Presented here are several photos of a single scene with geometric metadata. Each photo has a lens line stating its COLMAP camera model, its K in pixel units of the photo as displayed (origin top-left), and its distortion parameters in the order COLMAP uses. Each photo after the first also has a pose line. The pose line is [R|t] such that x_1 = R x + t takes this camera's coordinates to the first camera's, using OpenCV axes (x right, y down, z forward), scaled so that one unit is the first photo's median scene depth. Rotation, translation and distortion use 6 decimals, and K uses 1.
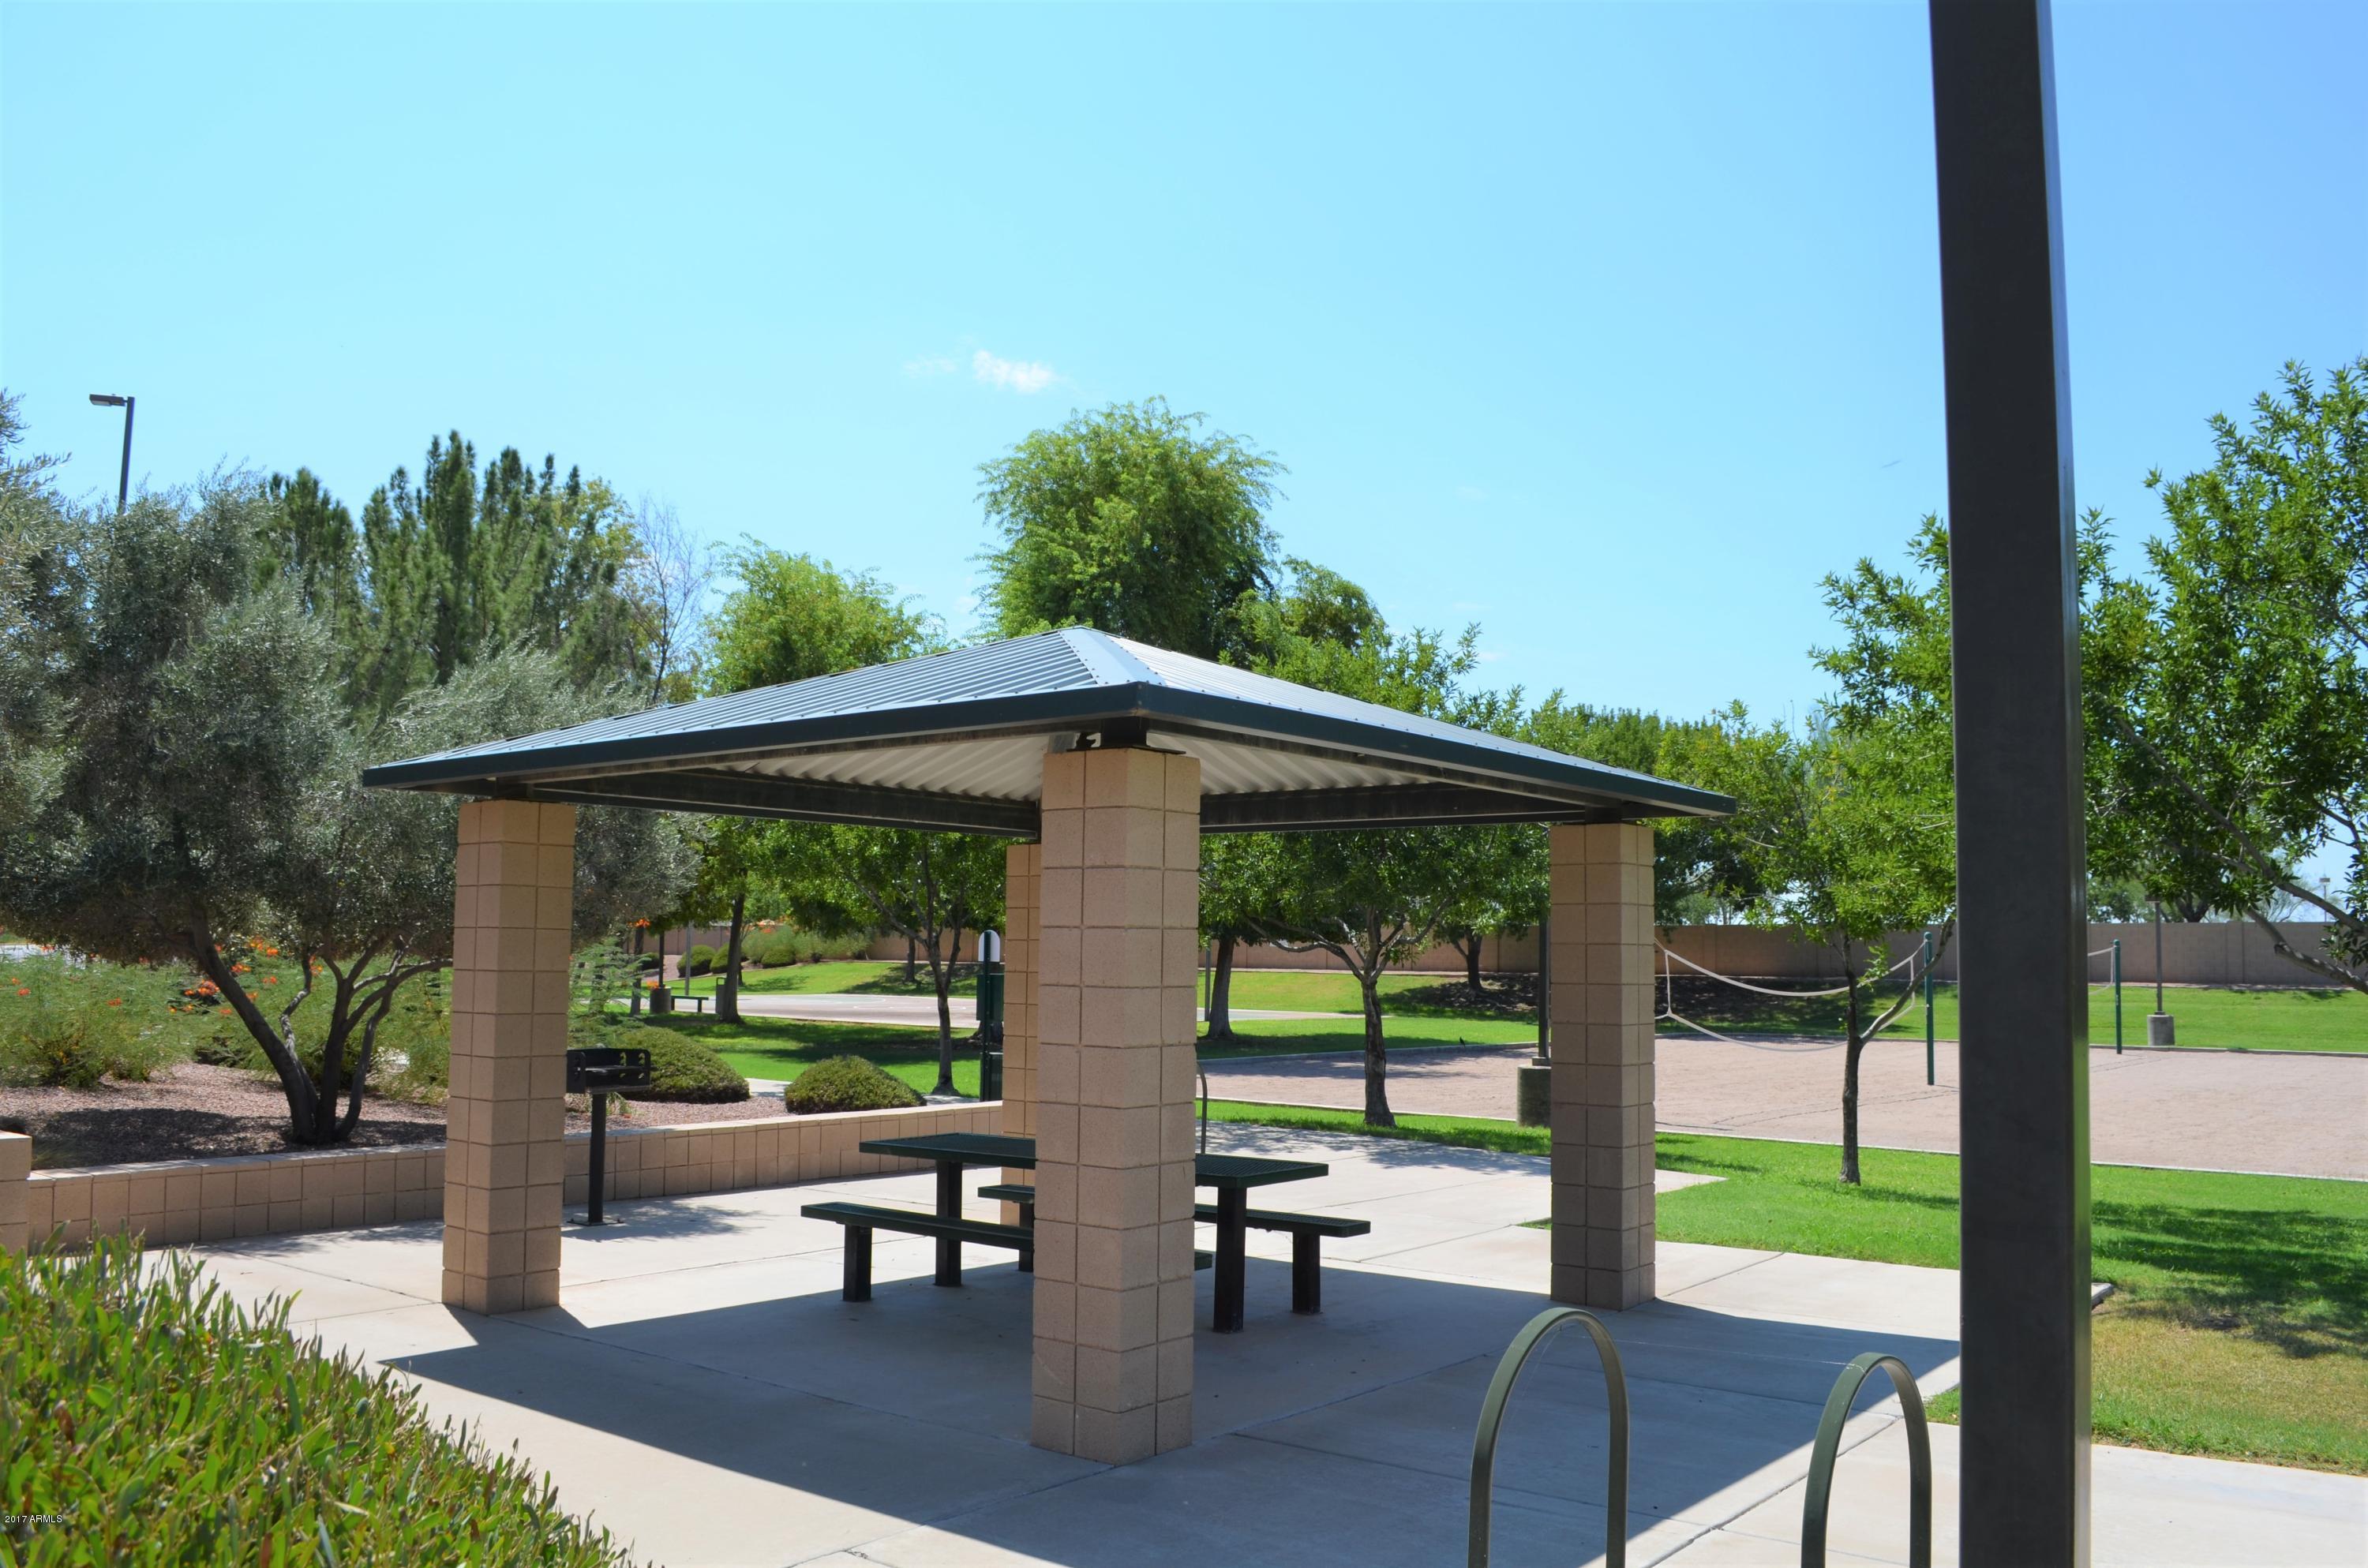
lens RADIAL K [[1908.3, 0, 1191.9], [0, 1908.3, 799.6], [0, 0, 1]] dist [-0.092677, 0.017164]
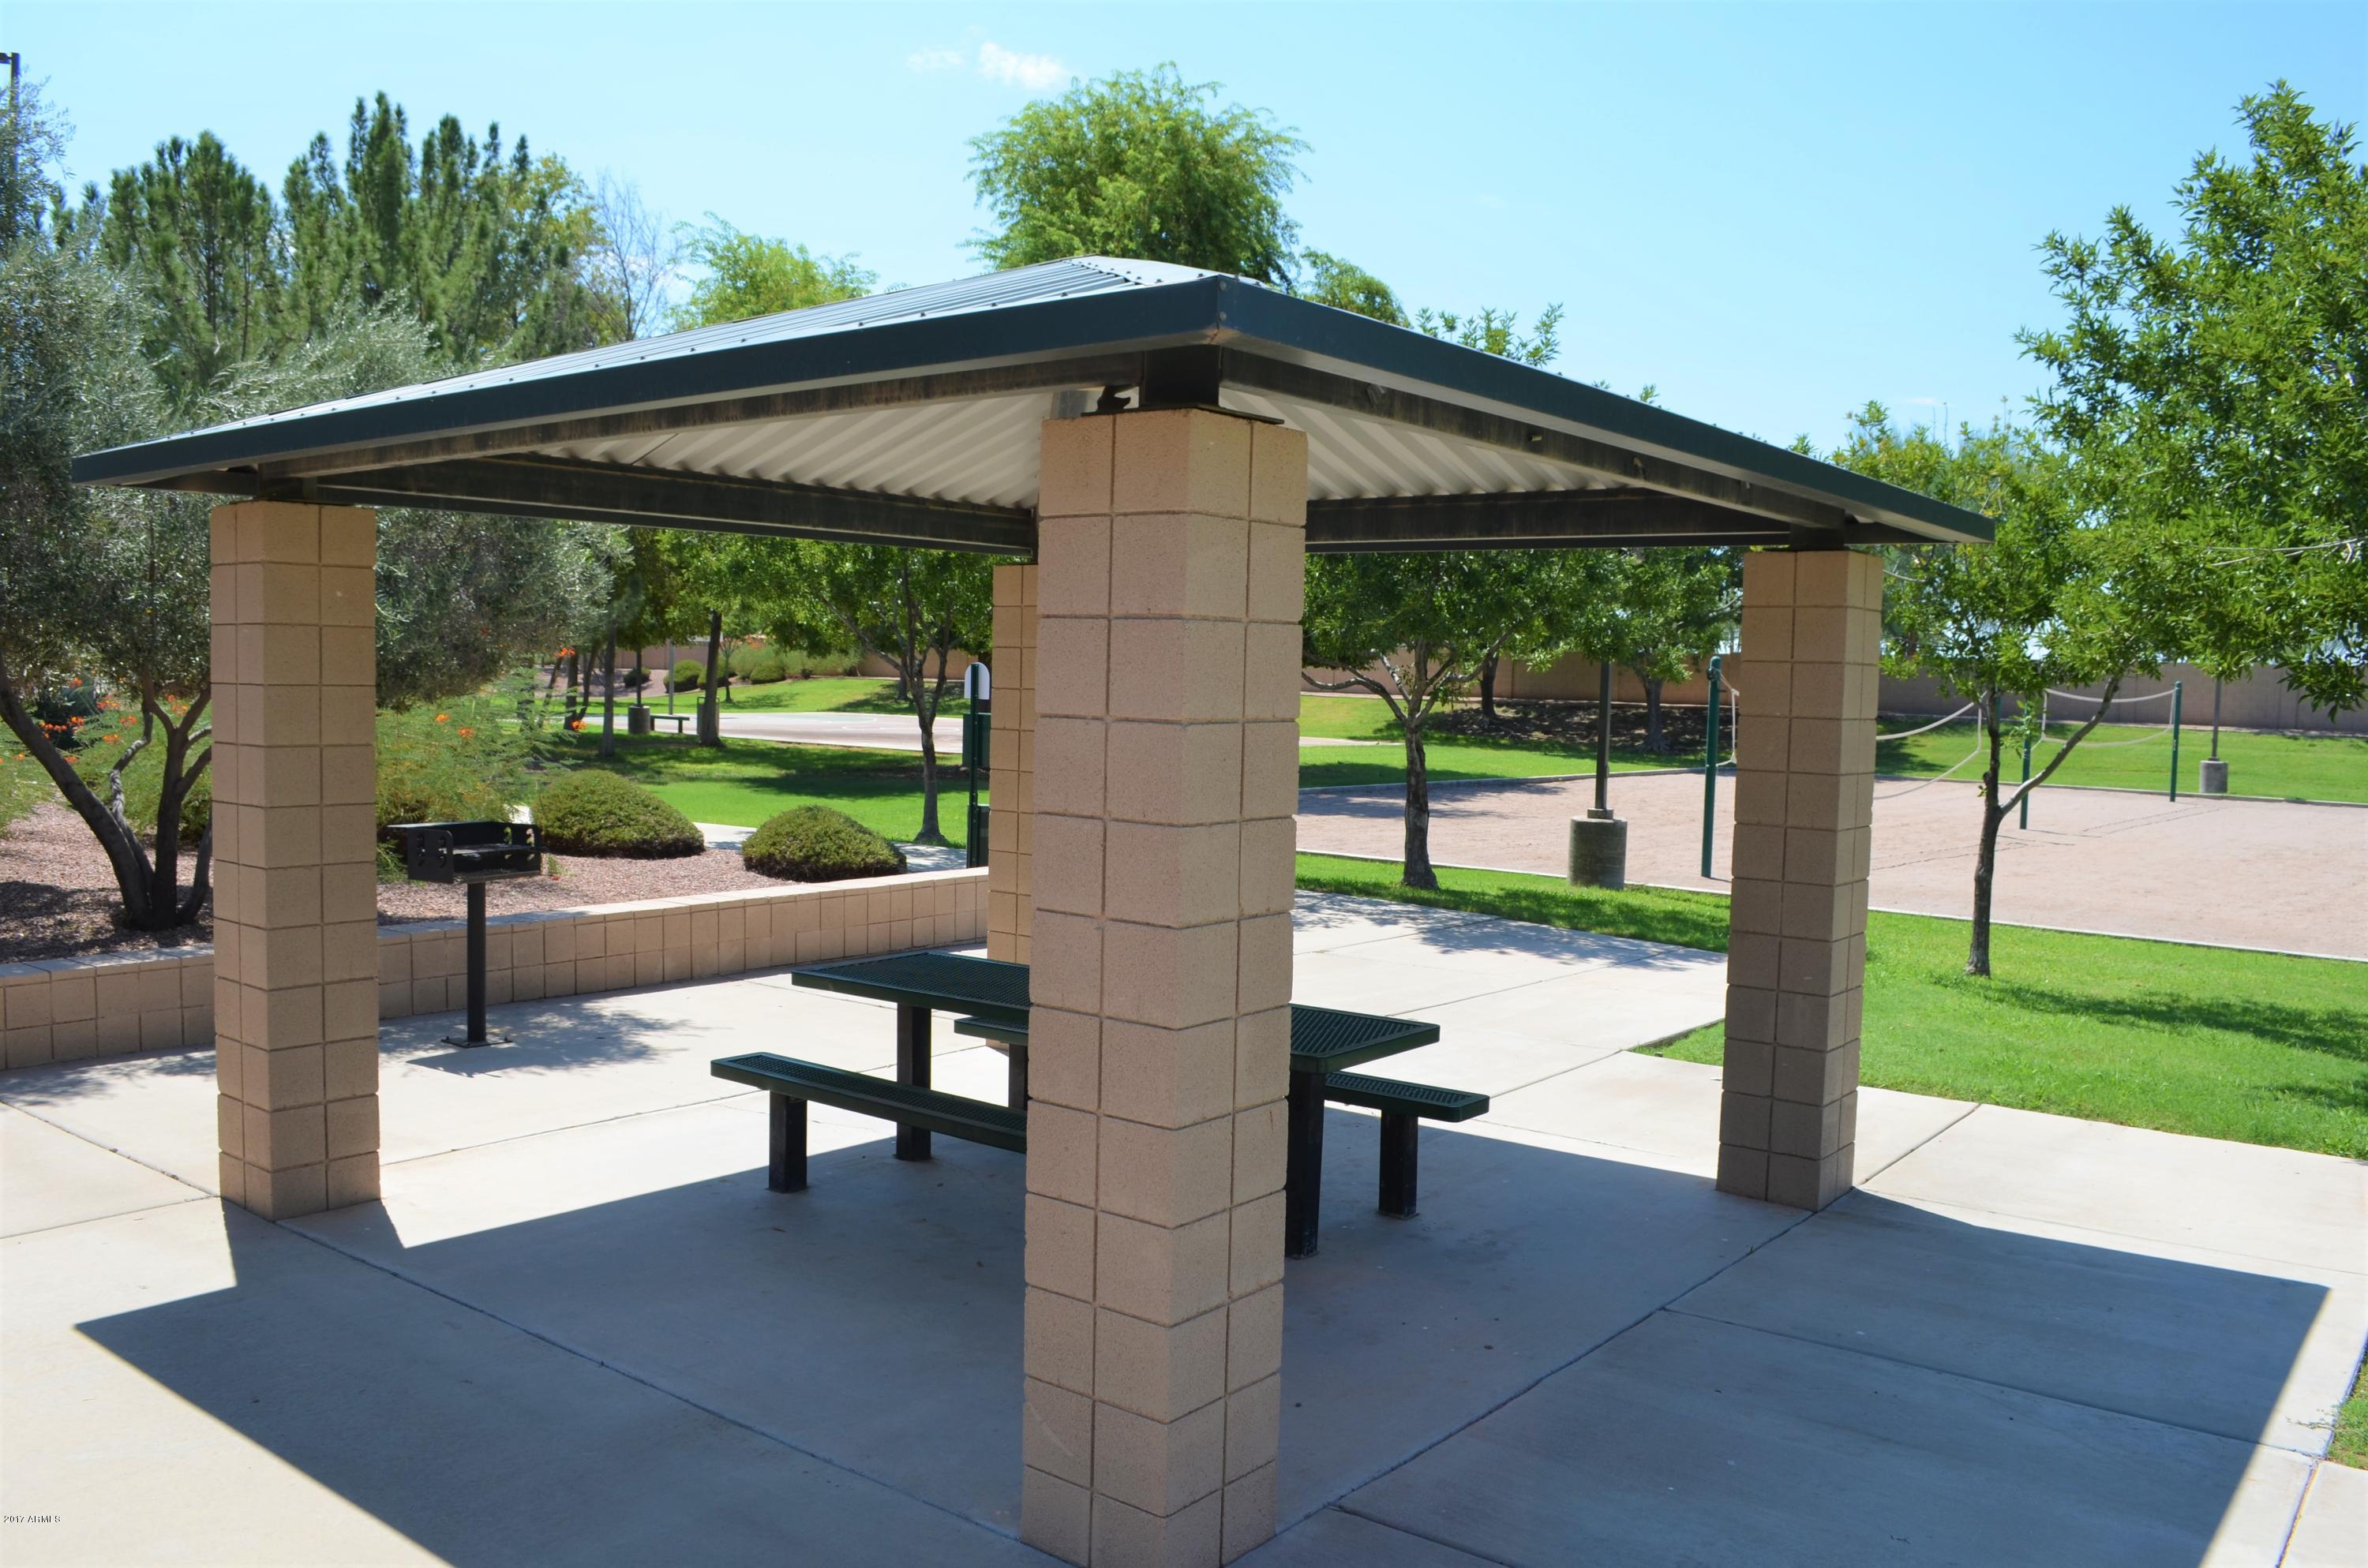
lens RADIAL K [[1908.3, 0, 1200.4], [0, 1908.3, 794.1], [0, 0, 1]] dist [-0.092677, 0.017164]
pose [[0.999911, 0.011241, 0.007141, -0.012229], [-0.012161, 0.989286, 0.145486, 0.001508], [-0.005430, -0.145560, 0.989334, 0.155097]]
